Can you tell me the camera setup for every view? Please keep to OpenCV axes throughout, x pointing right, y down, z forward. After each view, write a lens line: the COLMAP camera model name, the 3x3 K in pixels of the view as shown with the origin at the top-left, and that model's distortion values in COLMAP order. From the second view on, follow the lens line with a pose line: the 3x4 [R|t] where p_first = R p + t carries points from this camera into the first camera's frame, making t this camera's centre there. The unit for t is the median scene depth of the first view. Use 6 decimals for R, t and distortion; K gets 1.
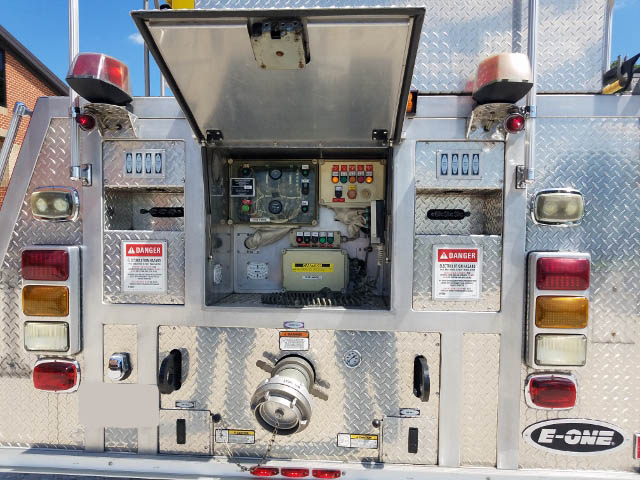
lens RADIAL K [[503.1, 0, 319.5], [0, 503.1, 253.3], [0, 0, 1]] dist [-0.009618, -0.009068]
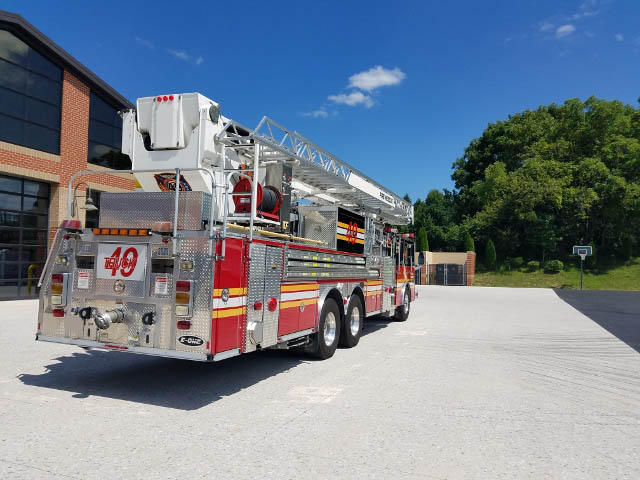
lens RADIAL K [[503.1, 0, 319.5], [0, 503.1, 253.3], [0, 0, 1]] dist [-0.009618, -0.009068]
pose [[0.956287, 0.021588, -0.291631, 2.111180], [-0.046090, 0.995933, -0.077410, 0.036991], [0.288773, 0.087467, 0.953394, -1.709252]]
